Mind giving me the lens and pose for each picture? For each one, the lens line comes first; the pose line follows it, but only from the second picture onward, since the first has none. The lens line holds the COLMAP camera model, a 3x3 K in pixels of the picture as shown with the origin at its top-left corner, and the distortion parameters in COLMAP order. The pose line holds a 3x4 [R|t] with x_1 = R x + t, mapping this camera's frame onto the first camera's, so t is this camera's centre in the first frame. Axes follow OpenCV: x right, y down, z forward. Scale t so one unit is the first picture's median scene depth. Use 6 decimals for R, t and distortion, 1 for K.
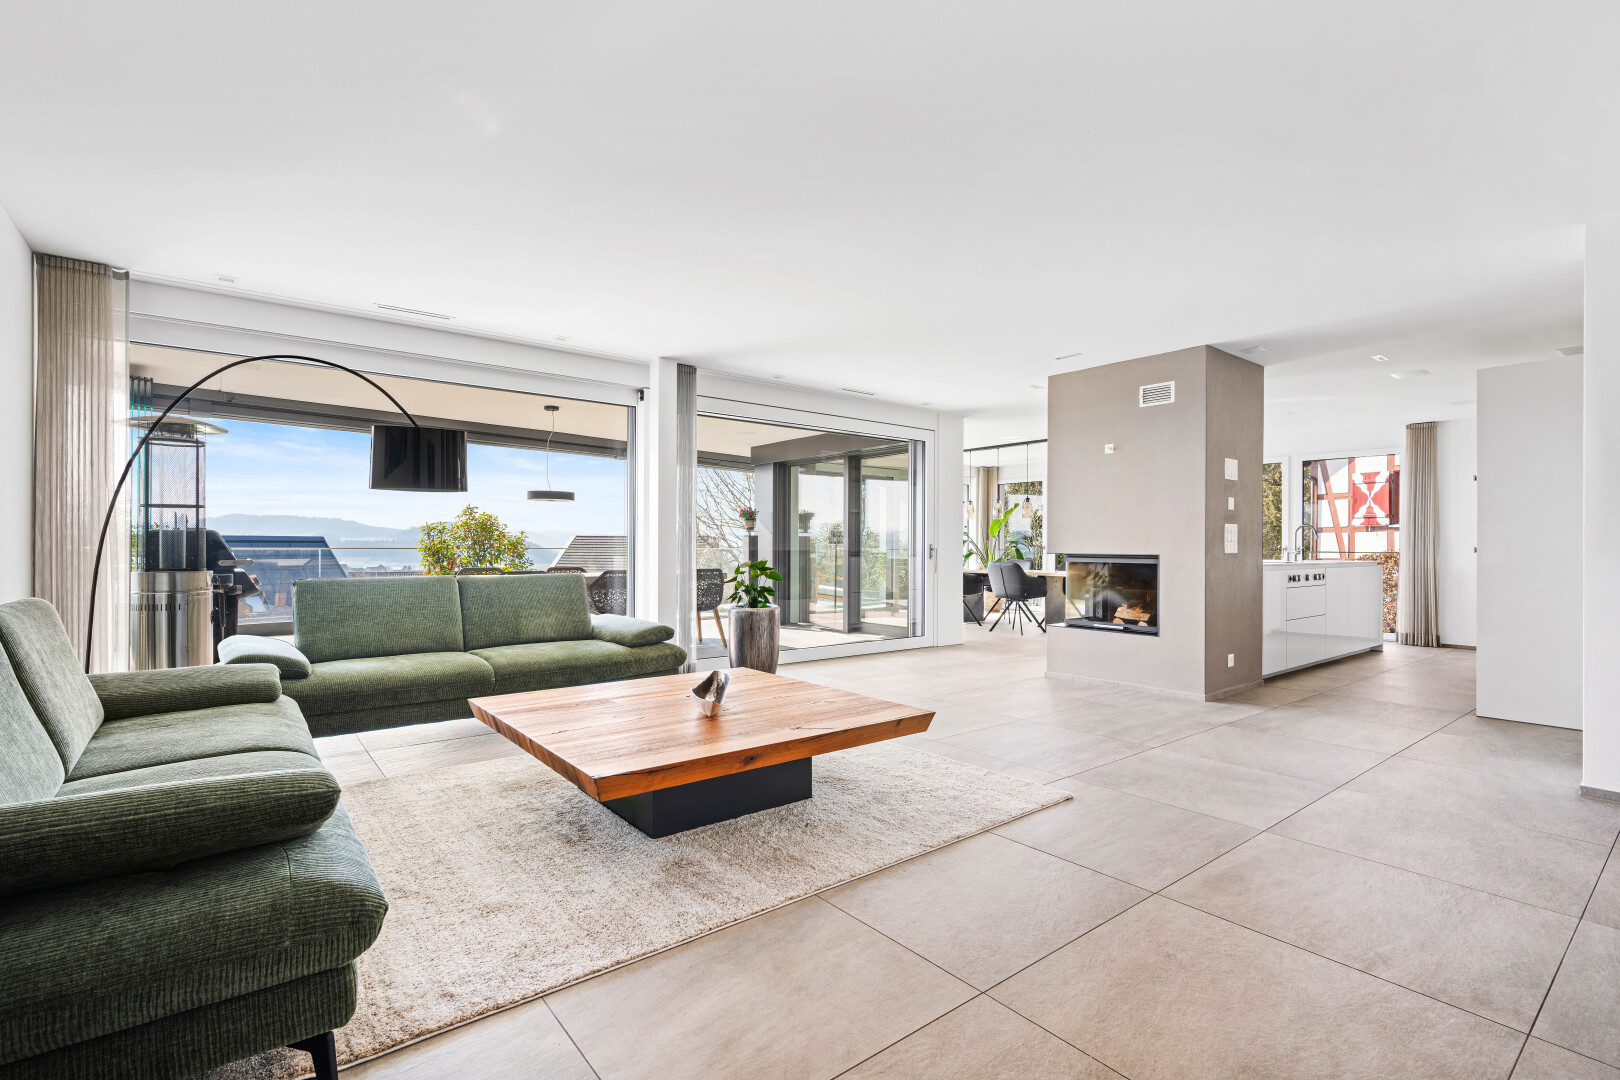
lens RADIAL K [[752.4, 0, 808.4], [0, 752.4, 548.6], [0, 0, 1]] dist [0.002208, 0.000097]
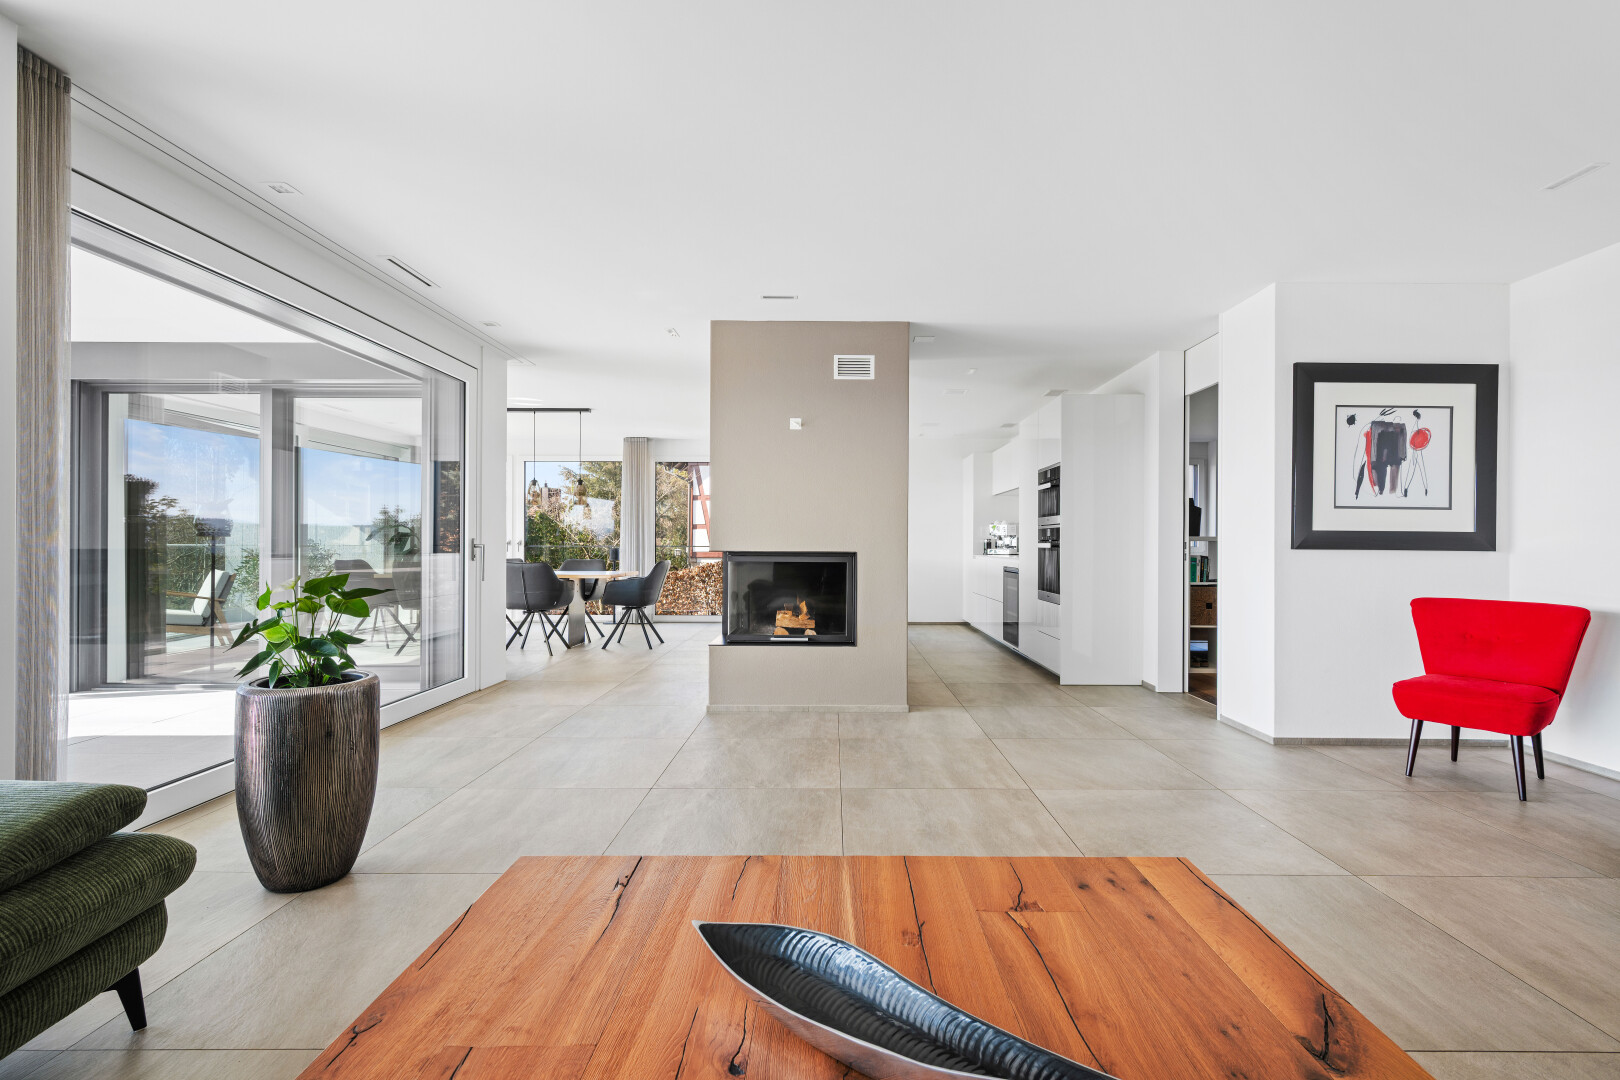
lens RADIAL K [[739.7, 0, 833.9], [0, 739.7, 546.2], [0, 0, 1]] dist [0.001734, 0.000880]
pose [[0.619581, -0.004268, 0.784921, -0.075538], [0.000221, 0.999986, 0.005264, -0.001097], [-0.784932, -0.003088, 0.619574, 0.166580]]
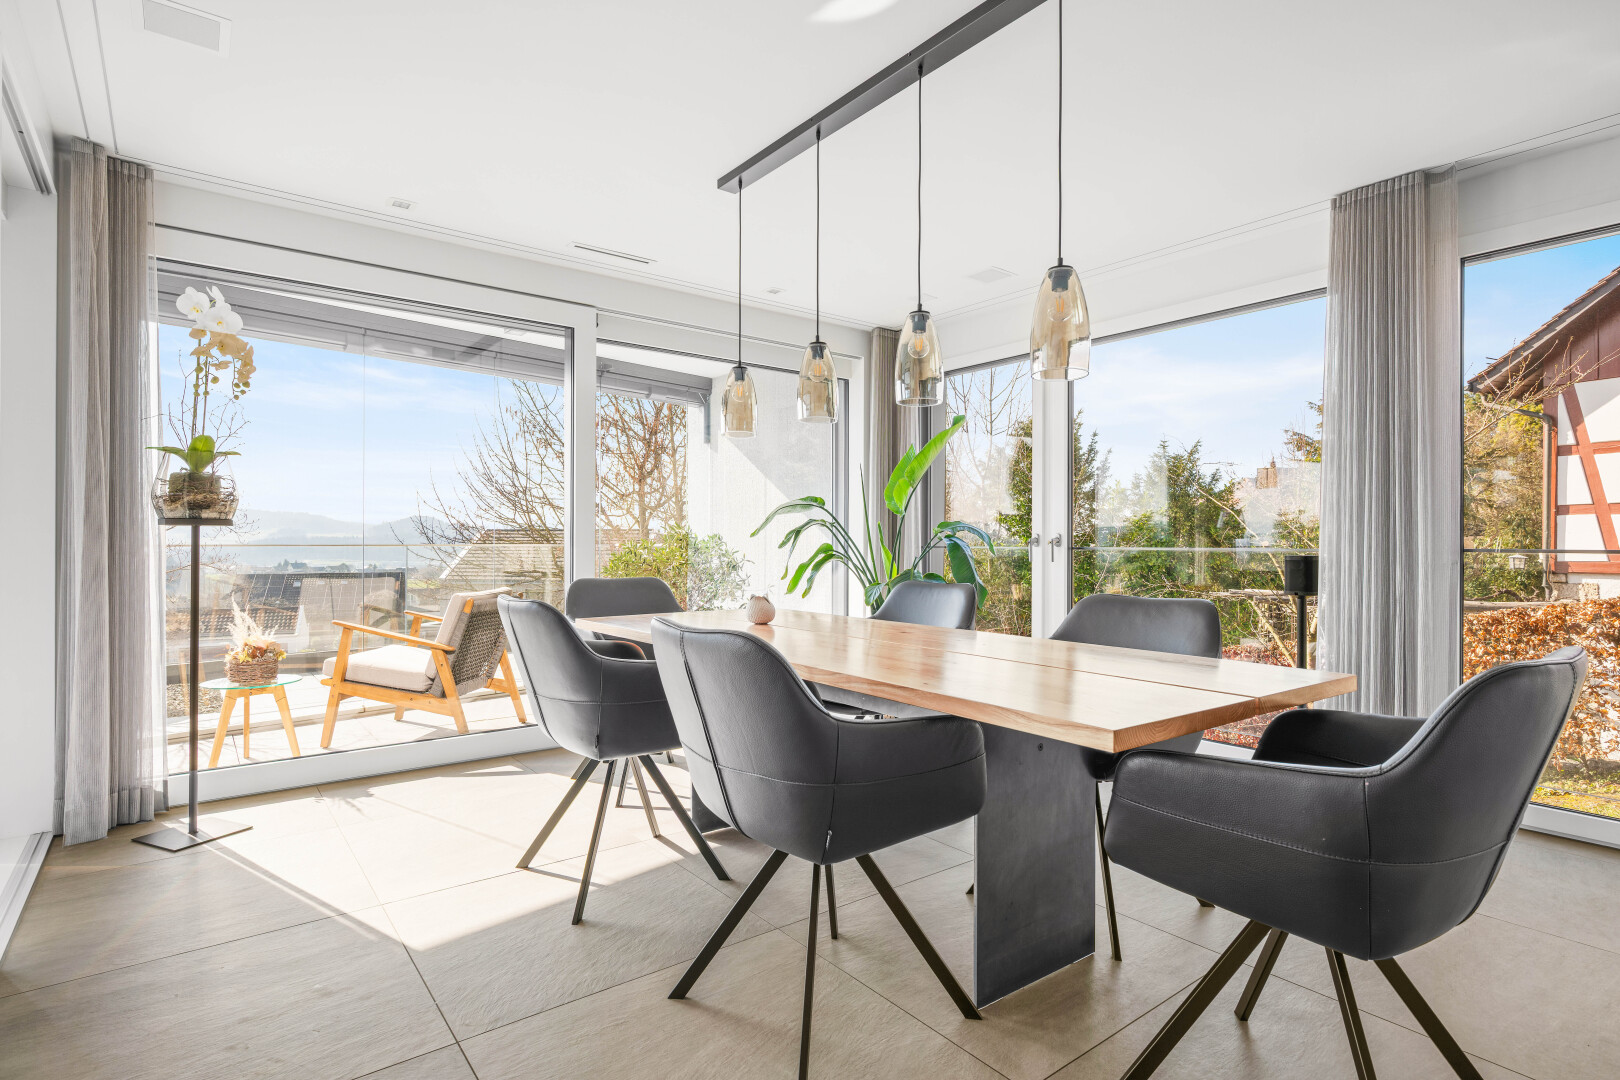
lens RADIAL K [[791.1, 0, 812.3], [0, 791.1, 543.0], [0, 0, 1]] dist [0.009902, 0.000281]
pose [[0.999841, -0.002196, -0.017669, 0.156829], [0.002175, 0.999997, -0.001179, -0.001087], [0.017671, 0.001141, 0.999843, 0.461699]]
